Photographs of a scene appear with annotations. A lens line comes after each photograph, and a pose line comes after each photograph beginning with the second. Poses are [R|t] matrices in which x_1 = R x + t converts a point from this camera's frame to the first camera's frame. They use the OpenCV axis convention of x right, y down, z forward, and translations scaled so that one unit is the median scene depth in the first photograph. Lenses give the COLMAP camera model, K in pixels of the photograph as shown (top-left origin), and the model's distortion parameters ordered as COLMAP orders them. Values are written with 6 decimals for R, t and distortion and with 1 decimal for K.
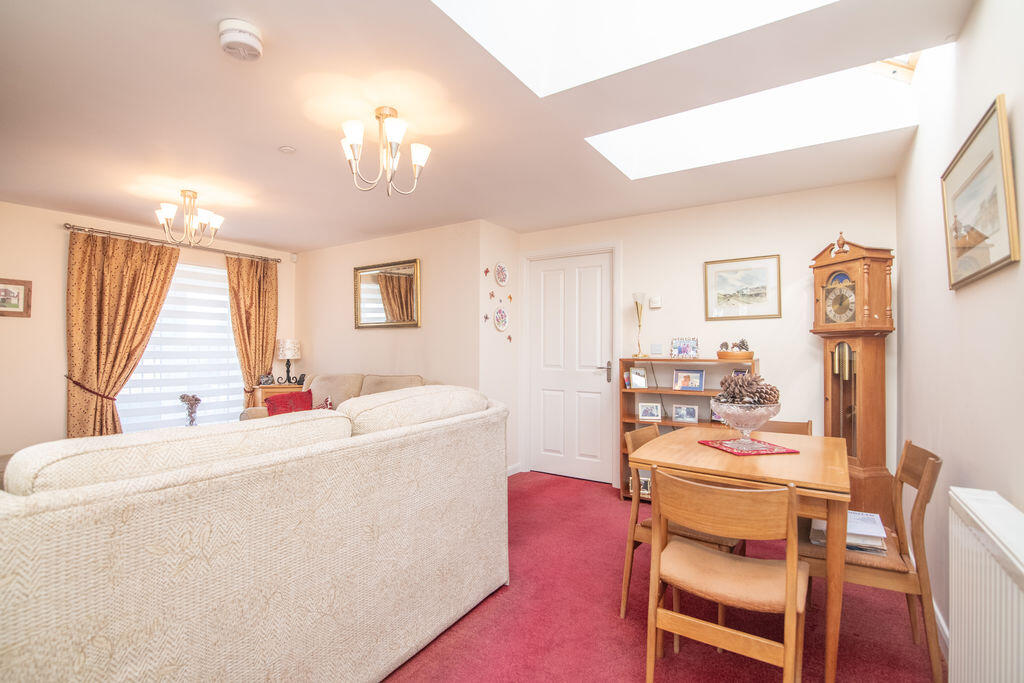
lens RADIAL K [[483.4, 0, 509.6], [0, 483.4, 345.5], [0, 0, 1]] dist [-0.003189, -0.000382]
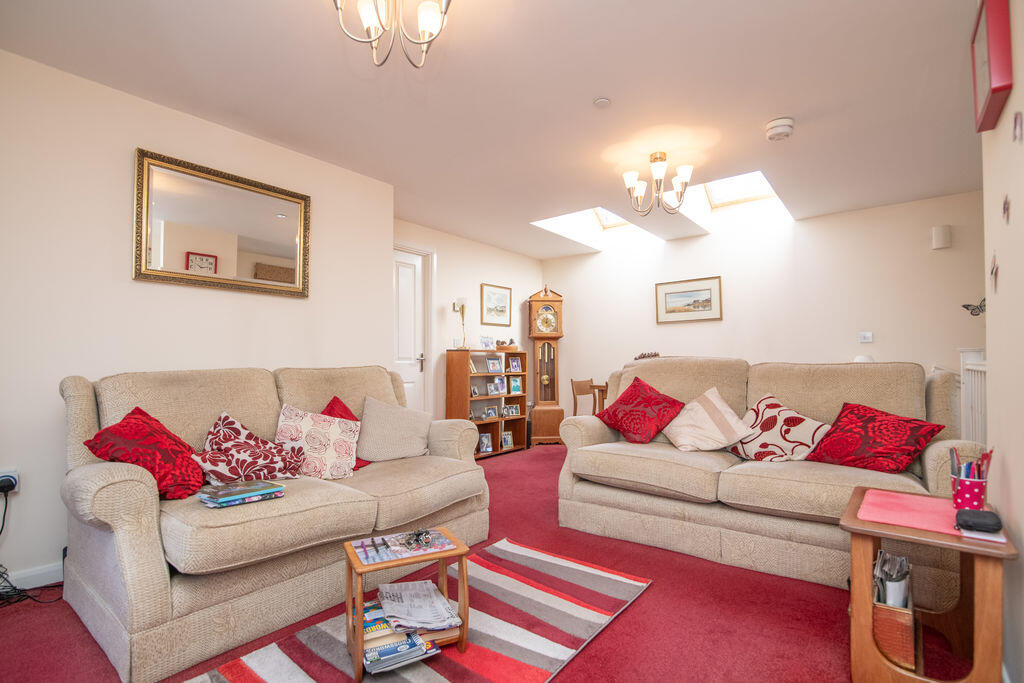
lens RADIAL K [[483.4, 0, 509.6], [0, 483.4, 345.5], [0, 0, 1]] dist [-0.003189, -0.000382]
pose [[0.091779, 0.038748, 0.995025, -1.050695], [-0.001965, 0.999248, -0.038731, 0.068814], [-0.995777, 0.001599, 0.091786, 0.832945]]
